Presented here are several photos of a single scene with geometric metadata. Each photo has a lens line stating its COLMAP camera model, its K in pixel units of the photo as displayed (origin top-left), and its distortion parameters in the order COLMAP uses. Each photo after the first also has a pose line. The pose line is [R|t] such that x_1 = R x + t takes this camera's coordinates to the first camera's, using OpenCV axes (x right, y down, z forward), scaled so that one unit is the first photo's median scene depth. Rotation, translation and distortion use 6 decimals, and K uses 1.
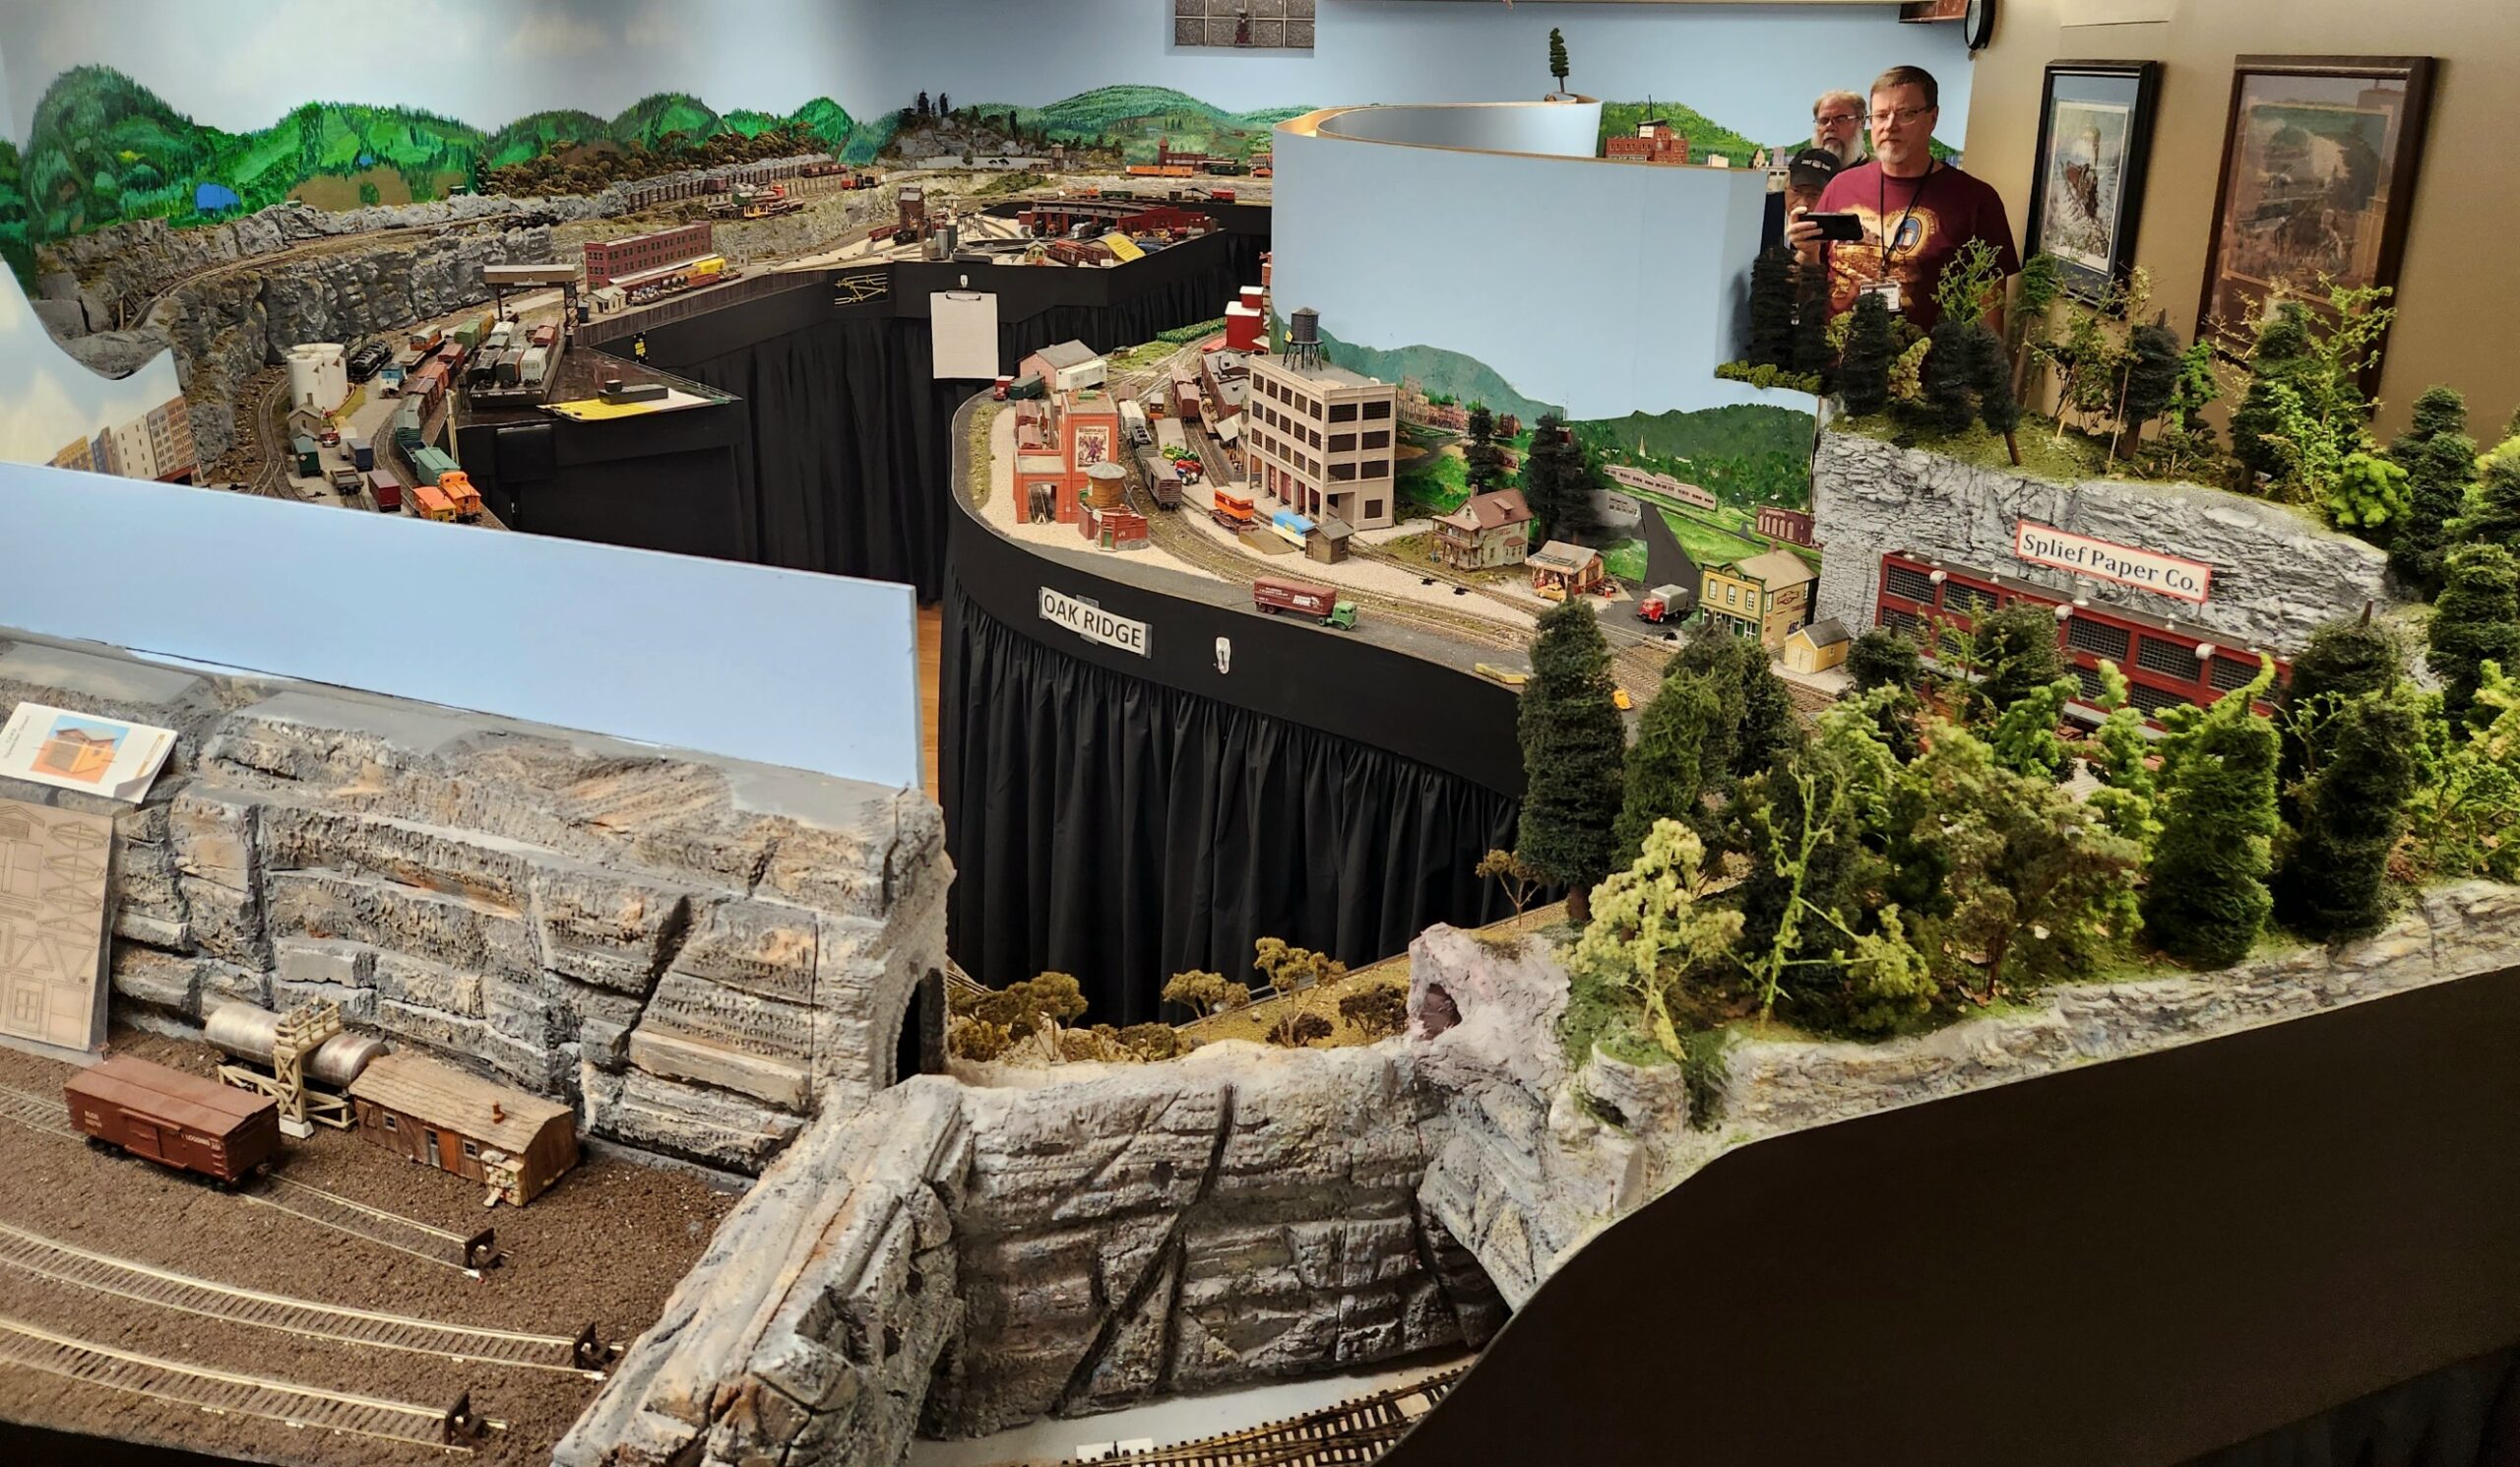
lens RADIAL K [[1706.7, 0, 1243.4], [0, 1706.7, 500.1], [0, 0, 1]] dist [0.060226, -0.068709]
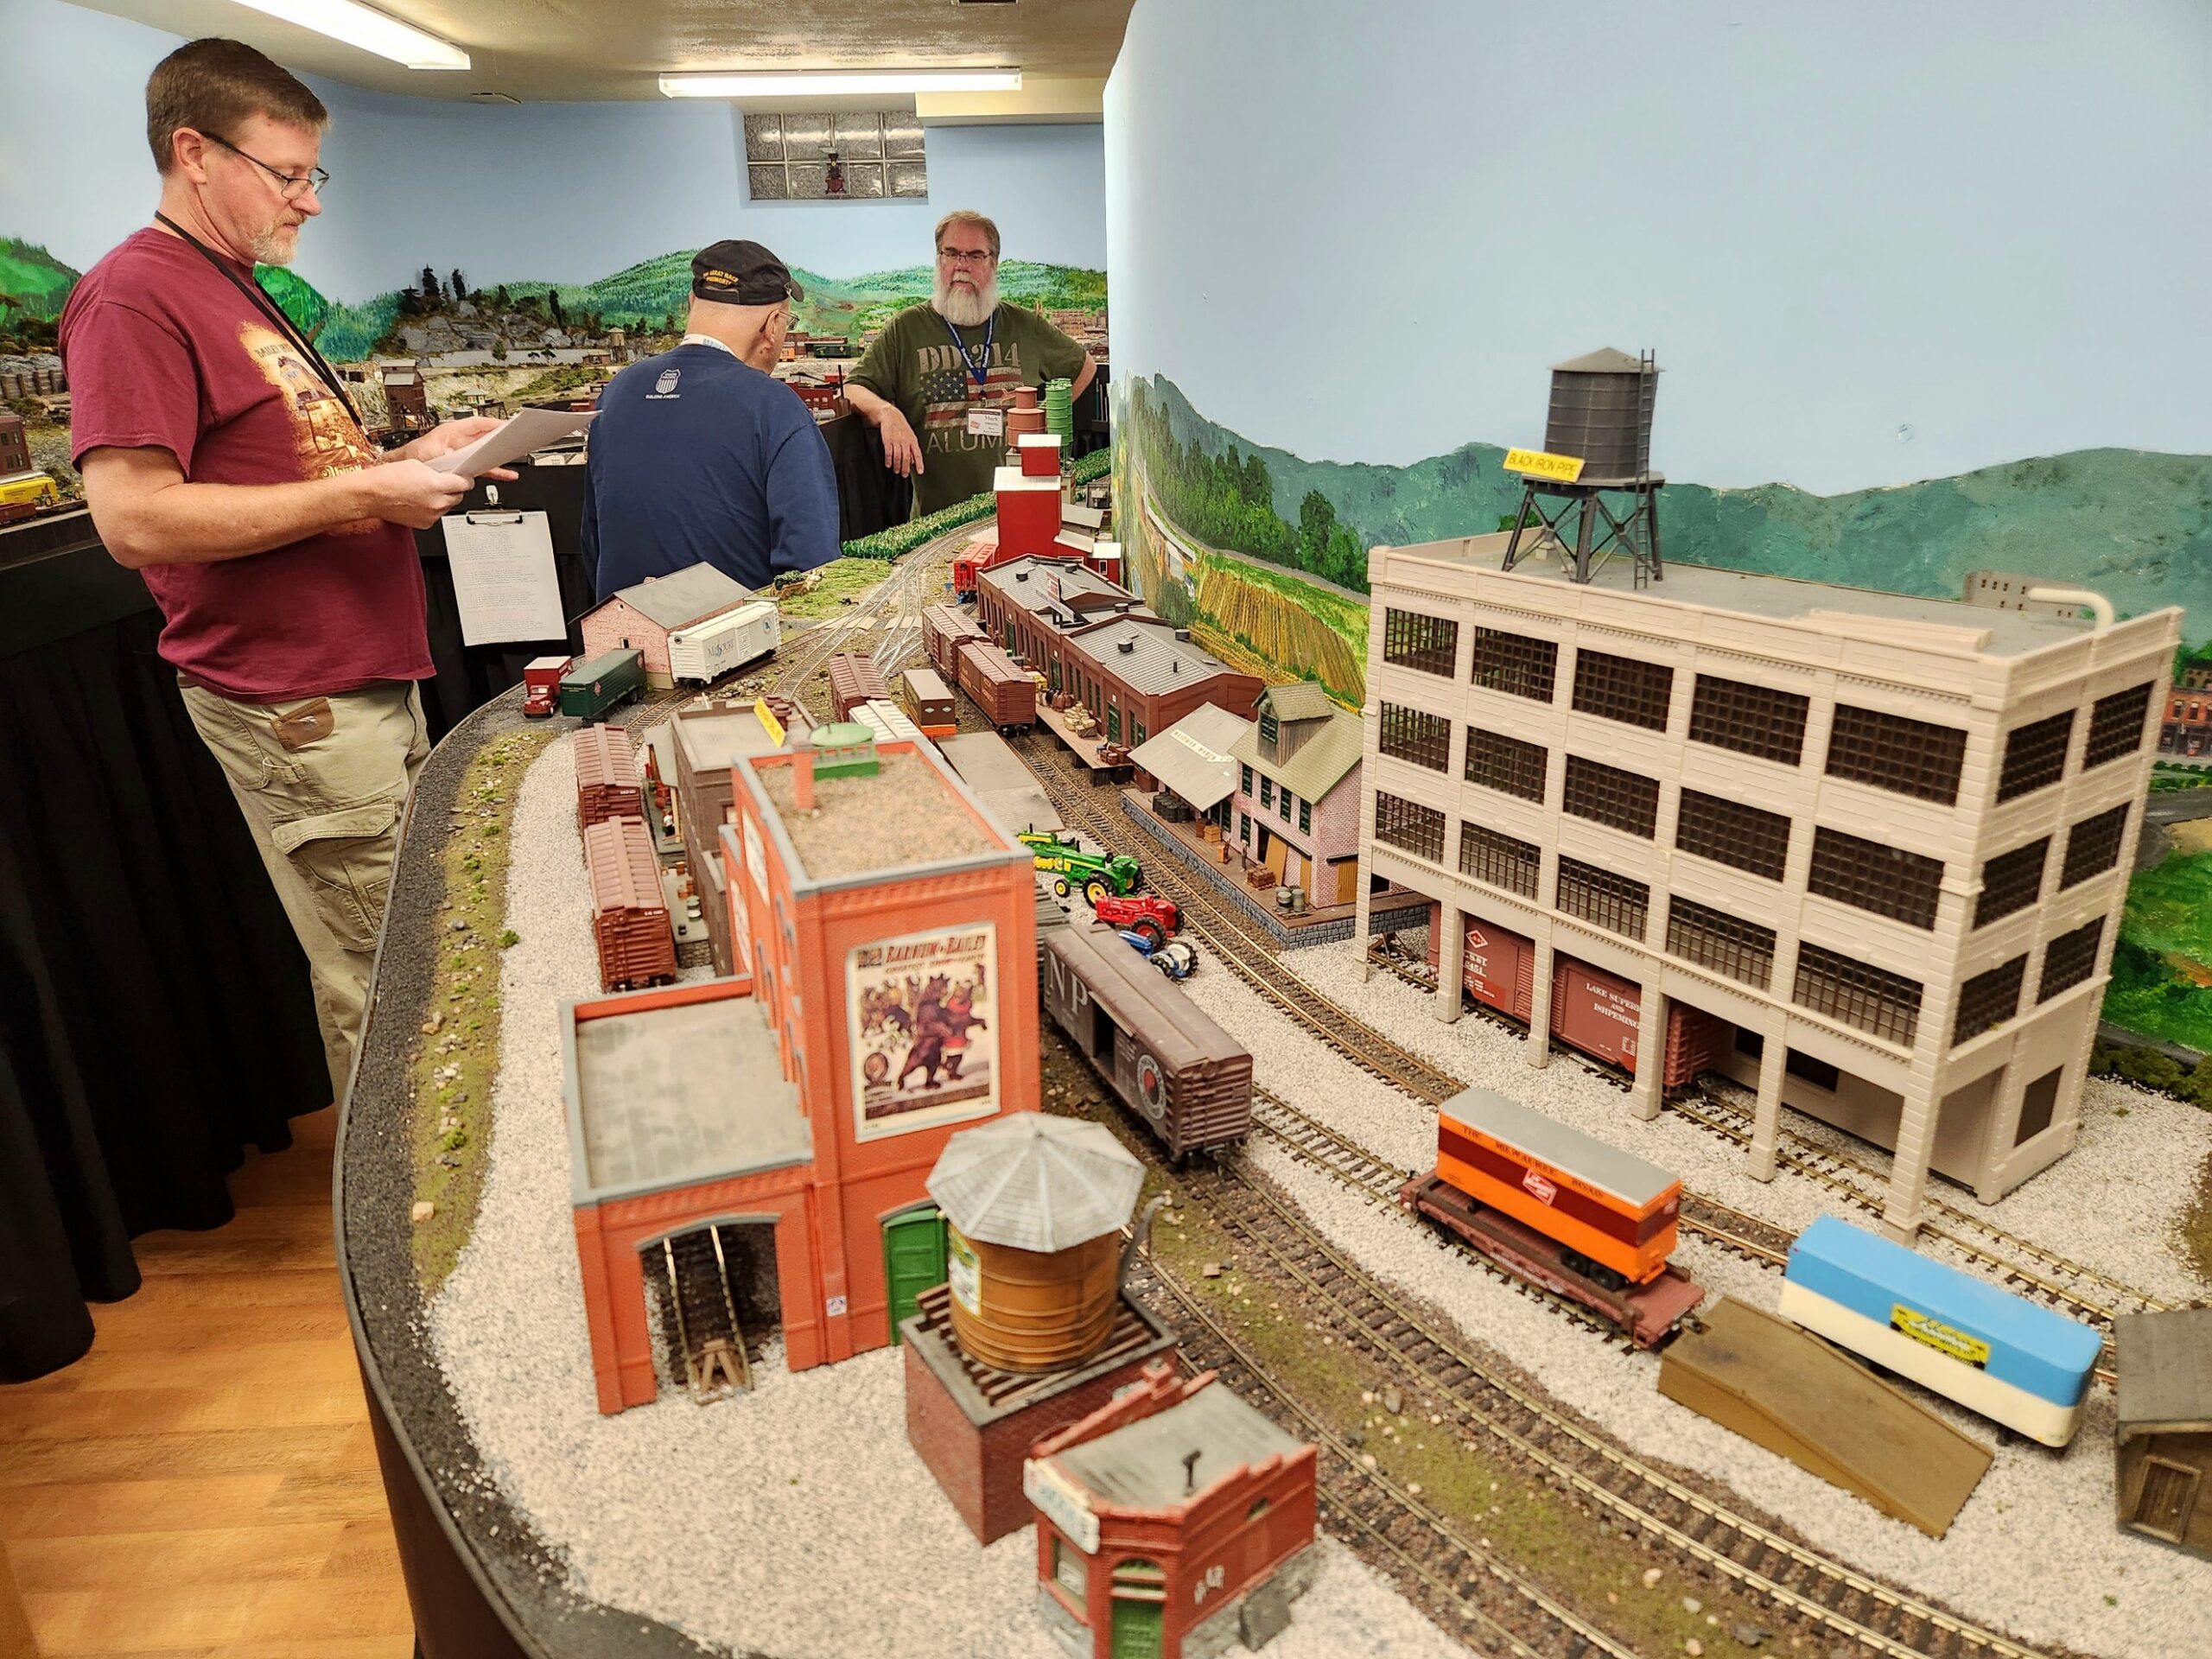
lens RADIAL K [[1516.8, 0, 1091.7], [0, 1516.8, 822.2], [0, 0, 1]] dist [0.058204, -0.049483]
pose [[0.981631, -0.103700, 0.160147, -0.095617], [0.090921, 0.992209, 0.085177, -0.069644], [-0.167732, -0.069052, 0.983411, 0.805490]]
